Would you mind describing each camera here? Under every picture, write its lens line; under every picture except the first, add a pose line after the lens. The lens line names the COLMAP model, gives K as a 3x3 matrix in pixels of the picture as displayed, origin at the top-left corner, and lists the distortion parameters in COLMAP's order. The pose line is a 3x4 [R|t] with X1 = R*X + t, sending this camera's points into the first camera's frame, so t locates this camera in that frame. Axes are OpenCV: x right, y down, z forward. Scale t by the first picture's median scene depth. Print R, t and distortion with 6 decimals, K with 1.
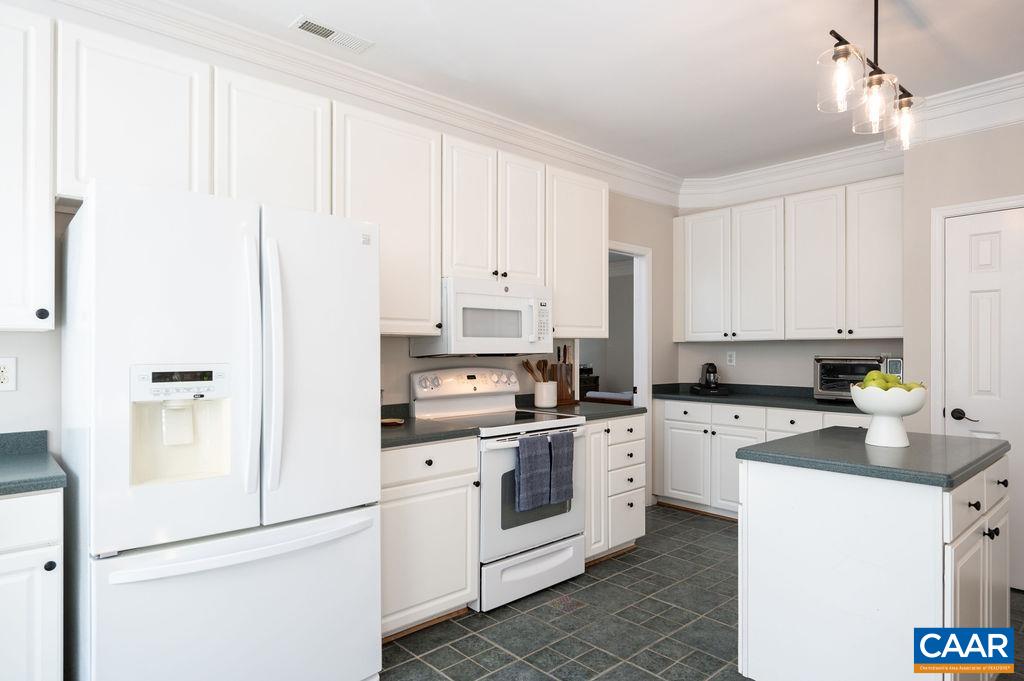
lens RADIAL K [[600.9, 0, 510.6], [0, 600.9, 349.1], [0, 0, 1]] dist [-0.002694, 0.001160]
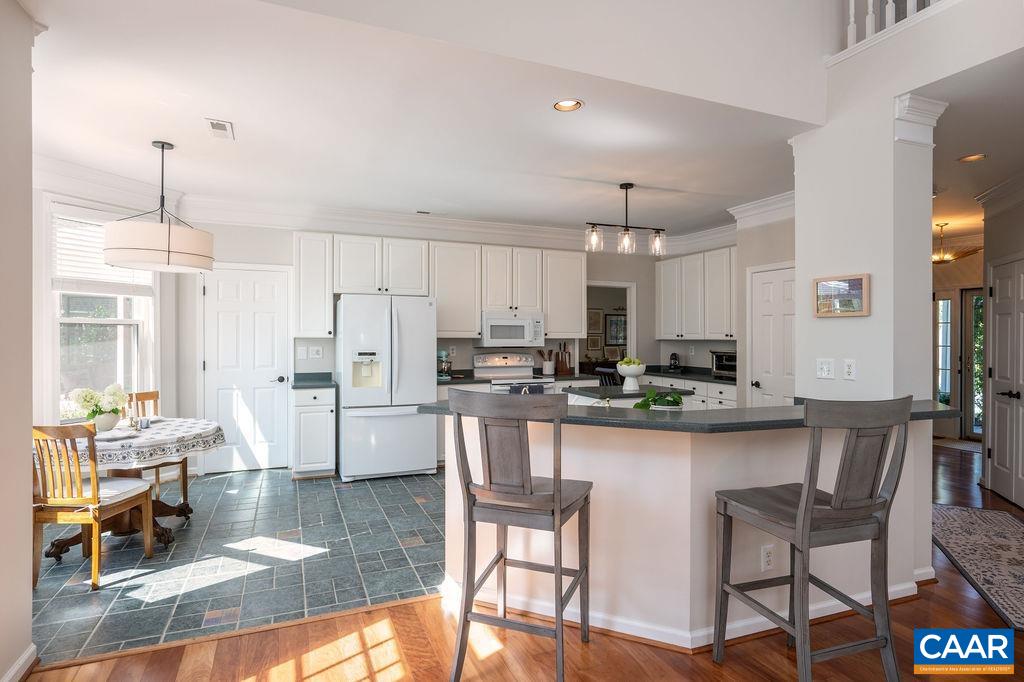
lens RADIAL K [[561.6, 0, 505.6], [0, 561.6, 341.8], [0, 0, 1]] dist [-0.001954, -0.000882]
pose [[0.935091, 0.010747, -0.354244, 0.683816], [-0.006841, 0.999901, 0.012277, -0.034571], [0.354340, -0.009057, 0.935073, -0.868163]]
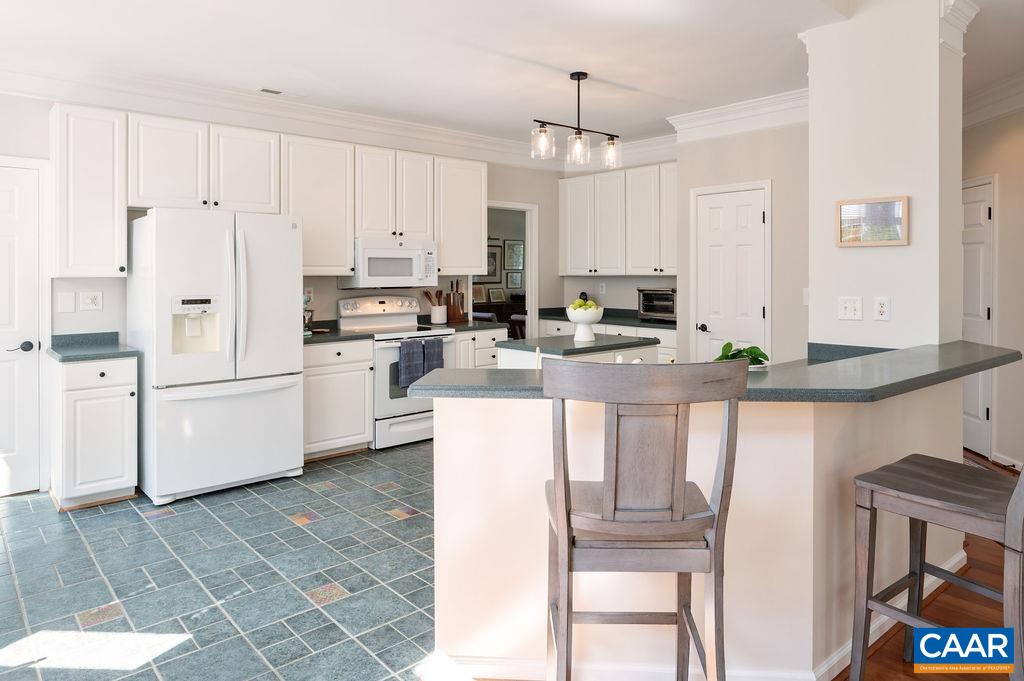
lens RADIAL K [[677.4, 0, 522.3], [0, 677.4, 275.5], [0, 0, 1]] dist [-0.002931, 0.009881]
pose [[0.999908, 0.000319, -0.013525, 0.339241], [-0.000251, 0.999987, 0.005037, -0.031601], [0.013527, -0.005033, 0.999896, -0.736752]]
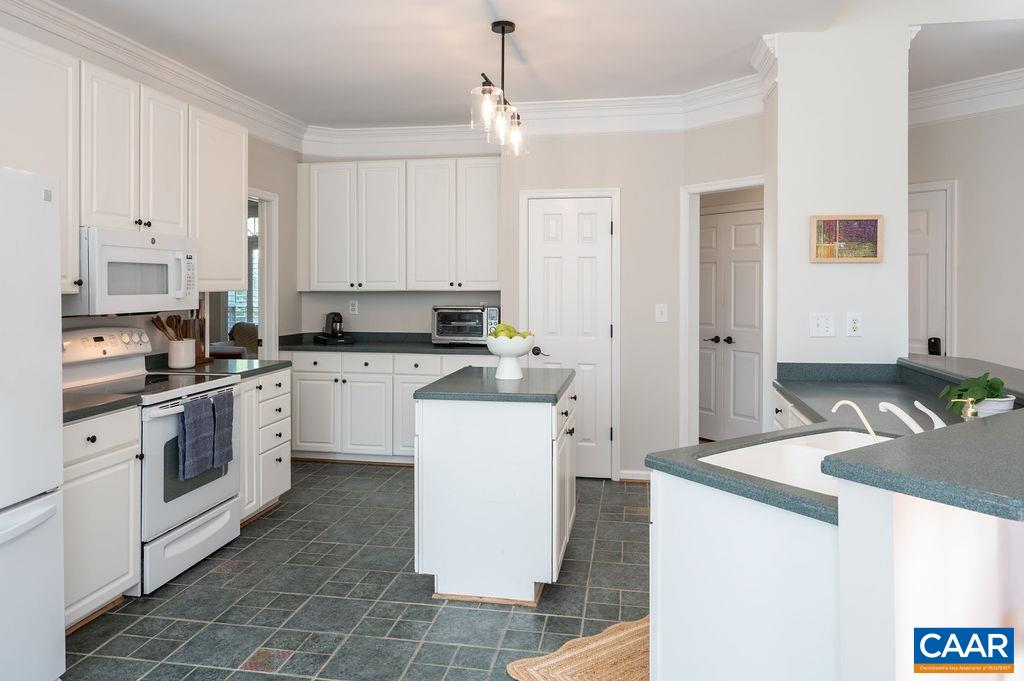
lens RADIAL K [[703.1, 0, 519.7], [0, 703.1, 285.1], [0, 0, 1]] dist [-0.000525, -0.001585]
pose [[0.784770, 0.002030, 0.619784, -0.243459], [-0.002328, 0.999997, -0.000327, -0.036038], [-0.619783, -0.001186, 0.784772, -0.185831]]
